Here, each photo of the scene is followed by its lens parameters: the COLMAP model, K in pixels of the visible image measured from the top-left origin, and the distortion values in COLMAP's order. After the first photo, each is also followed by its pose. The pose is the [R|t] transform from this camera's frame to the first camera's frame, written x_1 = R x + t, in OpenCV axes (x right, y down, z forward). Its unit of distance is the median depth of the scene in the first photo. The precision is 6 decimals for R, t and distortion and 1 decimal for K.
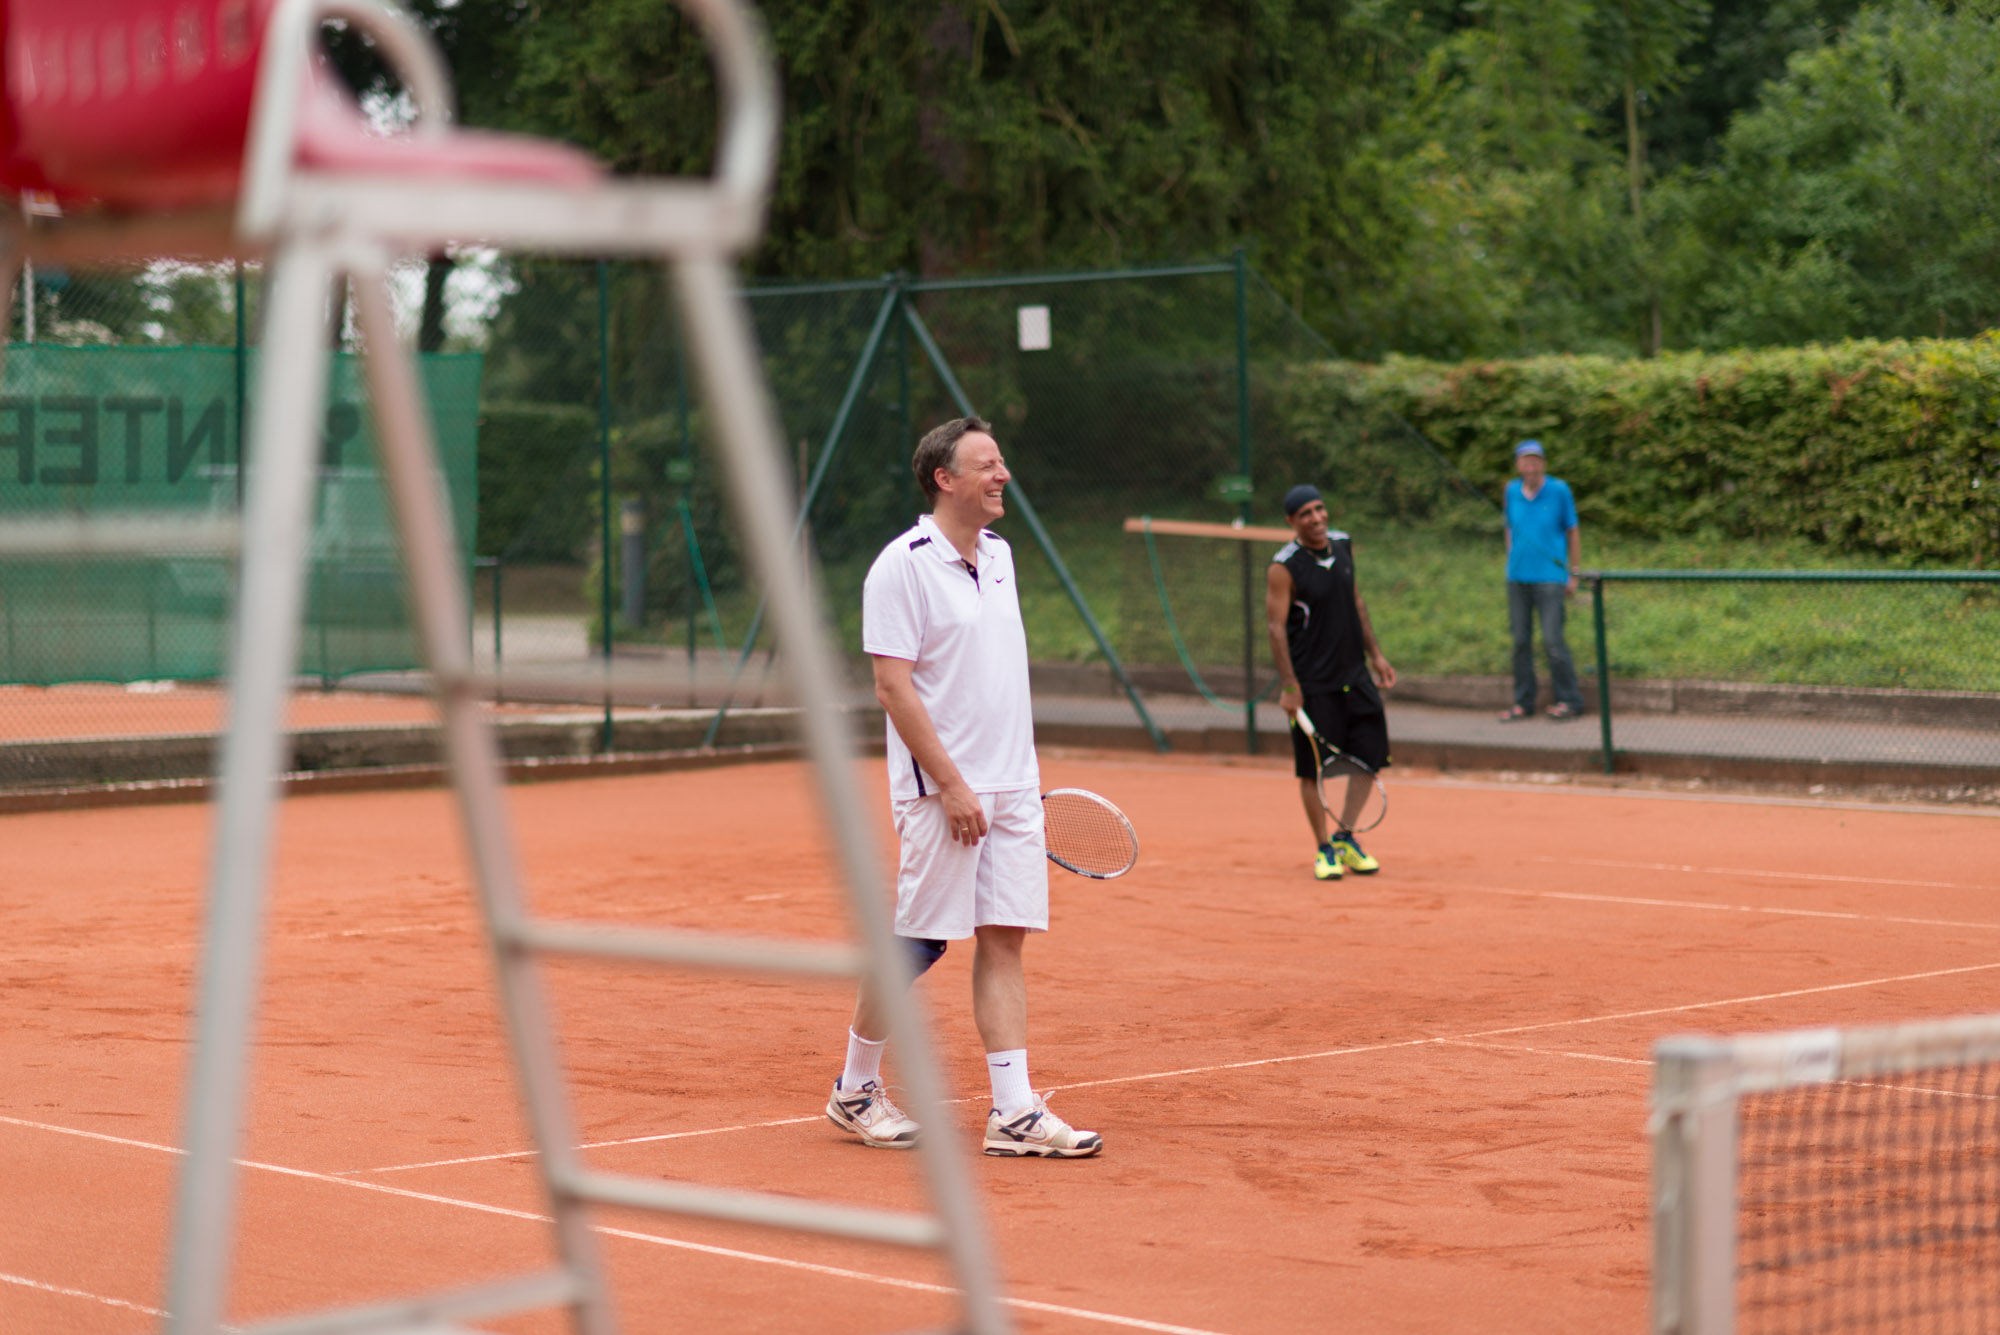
lens RADIAL K [[4883.0, 0, 1019.0], [0, 4883.0, 675.1], [0, 0, 1]] dist [-0.007012, 0.000000]
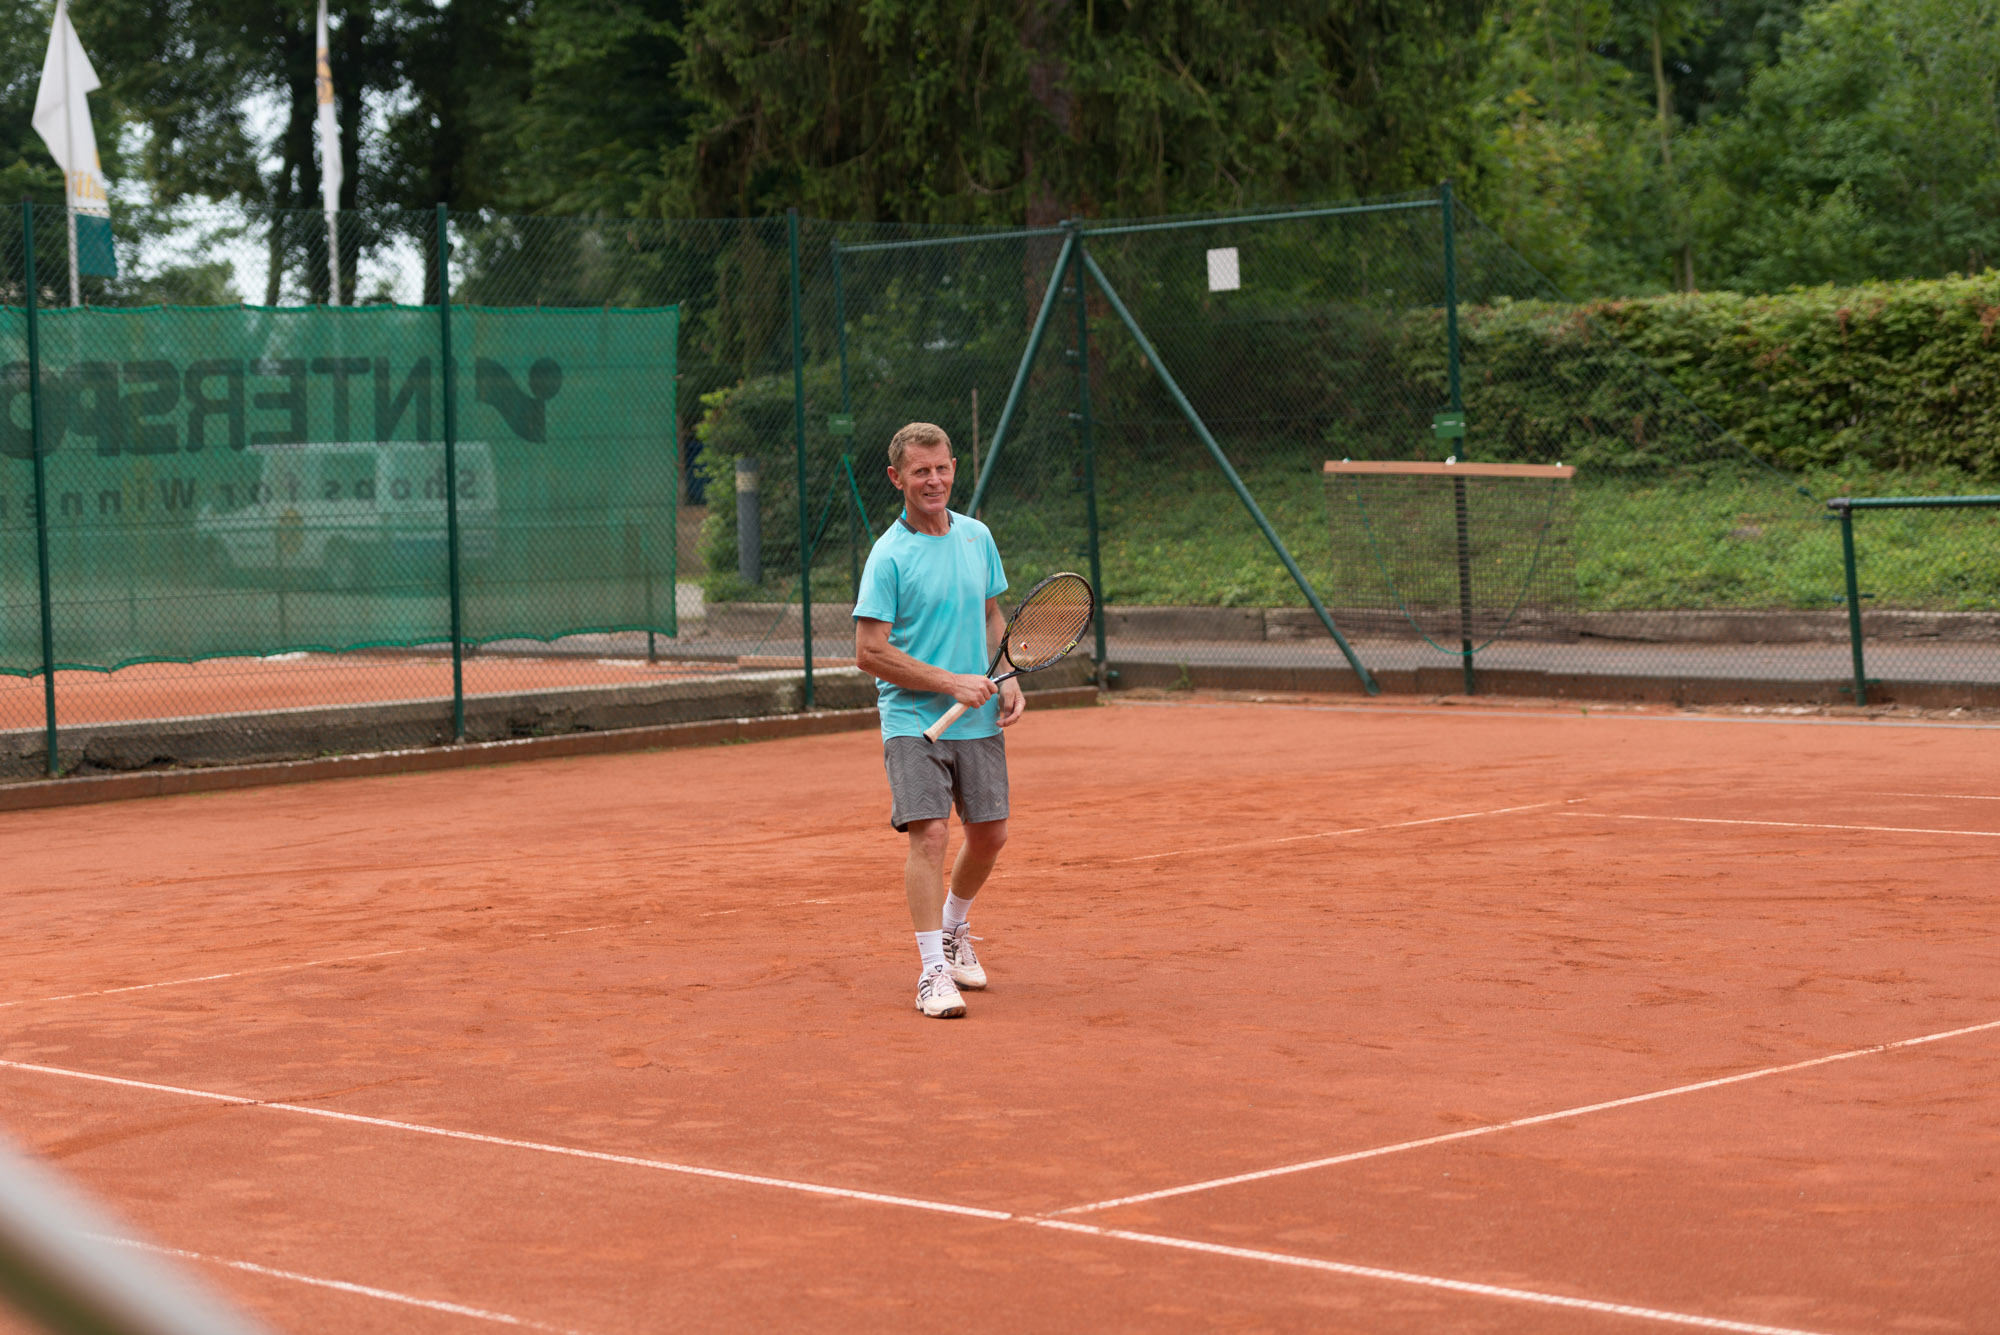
lens RADIAL K [[4453.9, 0, 984.2], [0, 4453.9, 657.2], [0, 0, 1]] dist [-0.087570, 0.000000]
pose [[0.999331, -0.025367, 0.026331, -0.060891], [0.025191, 0.999658, 0.006987, -0.000006], [-0.026499, -0.006319, 0.999629, 0.084308]]
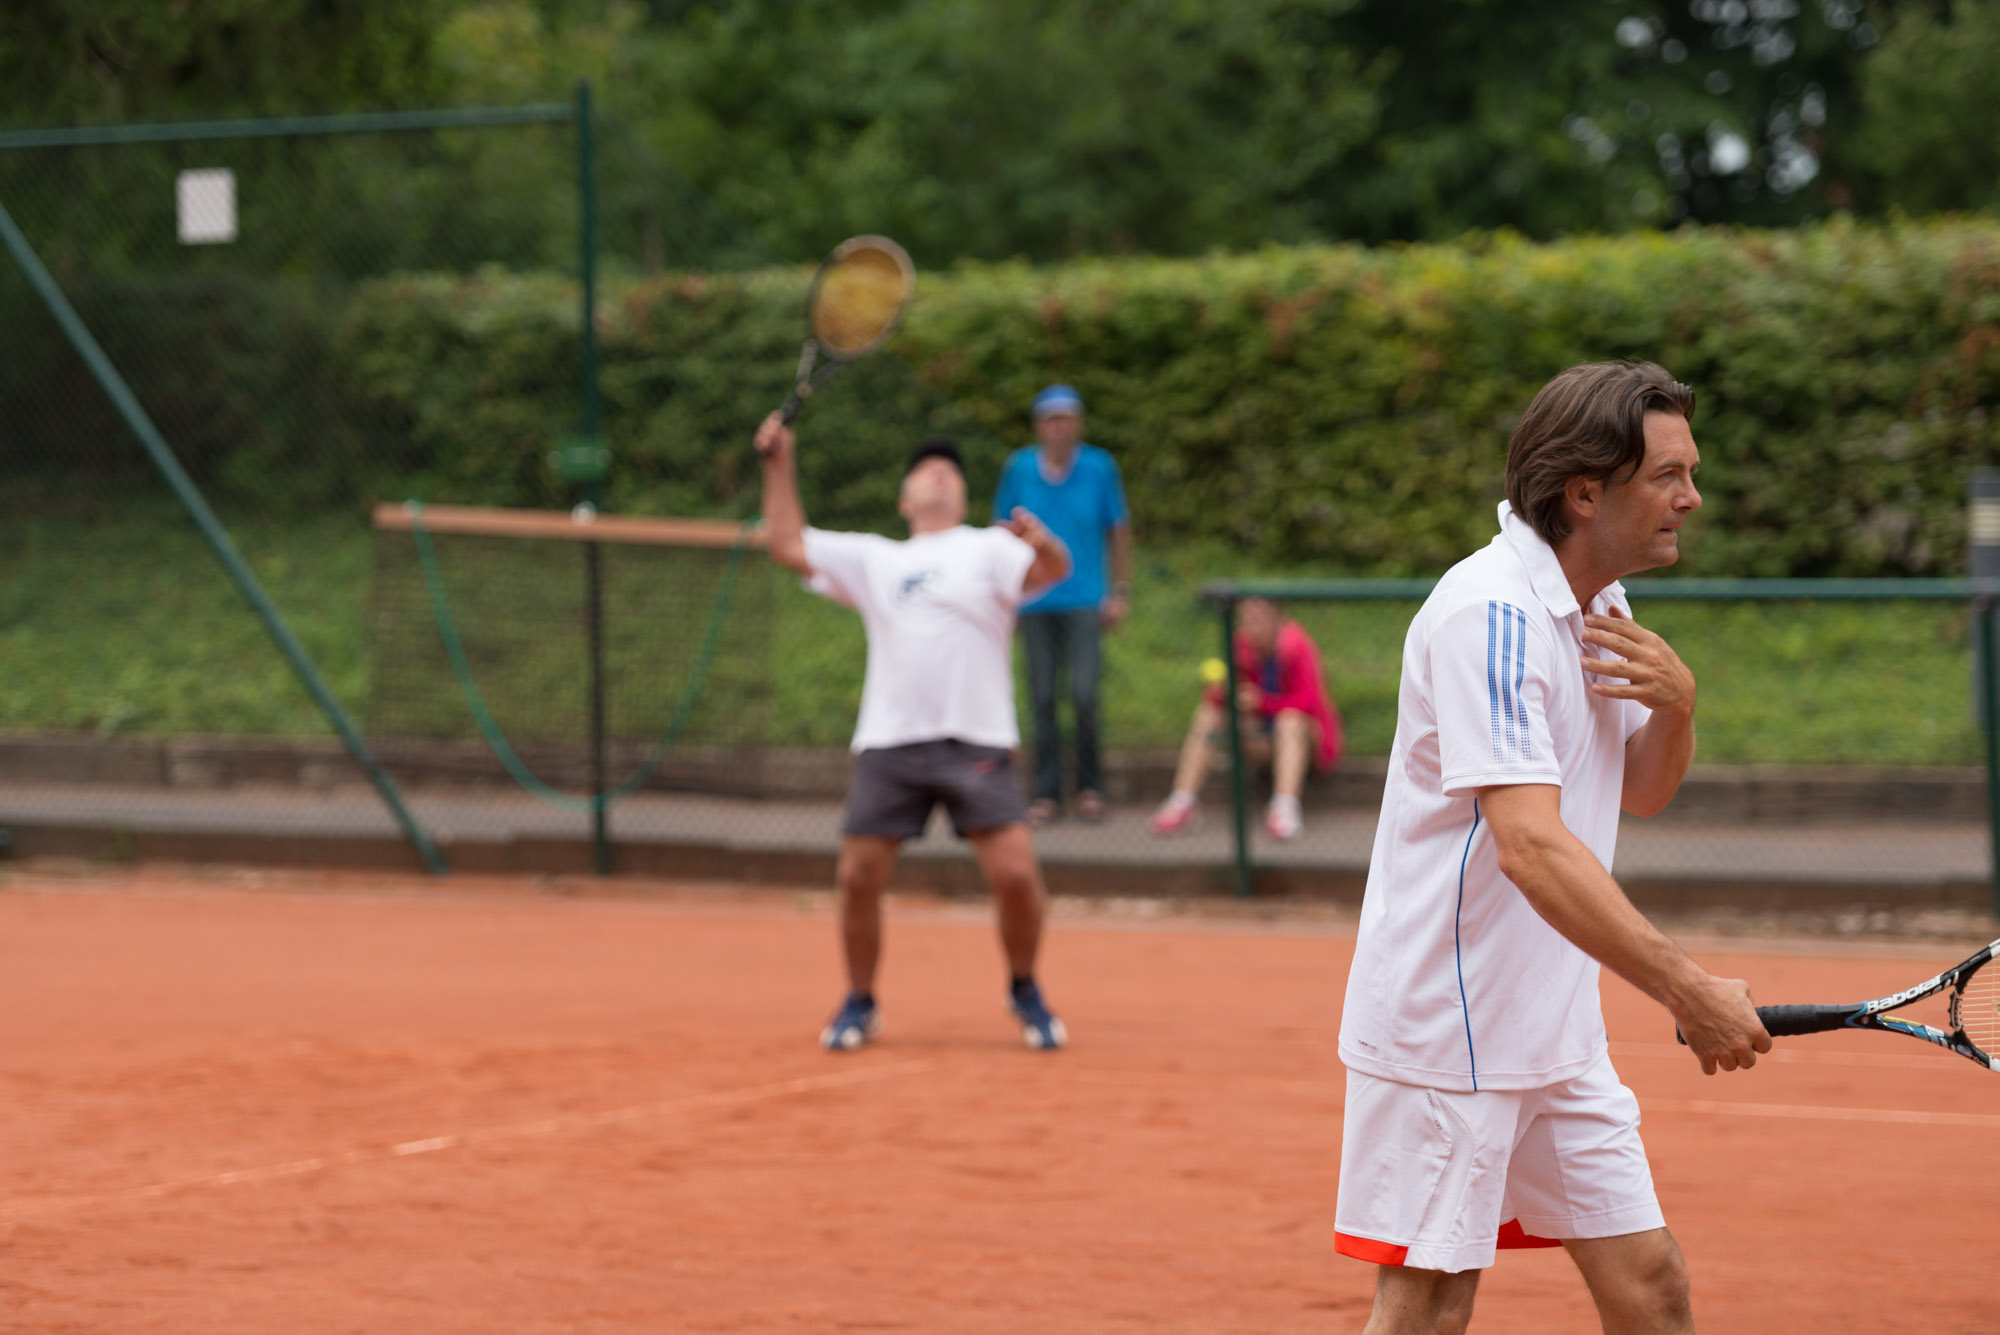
lens RADIAL K [[6449.8, 0, 1008.4], [0, 6449.8, 679.8], [0, 0, 1]] dist [-0.059942, 0.000000]
pose [[0.955099, -0.007648, 0.296187, -0.124107], [0.010541, 0.999911, -0.008172, -0.001665], [-0.296098, 0.010927, 0.955095, 0.148886]]
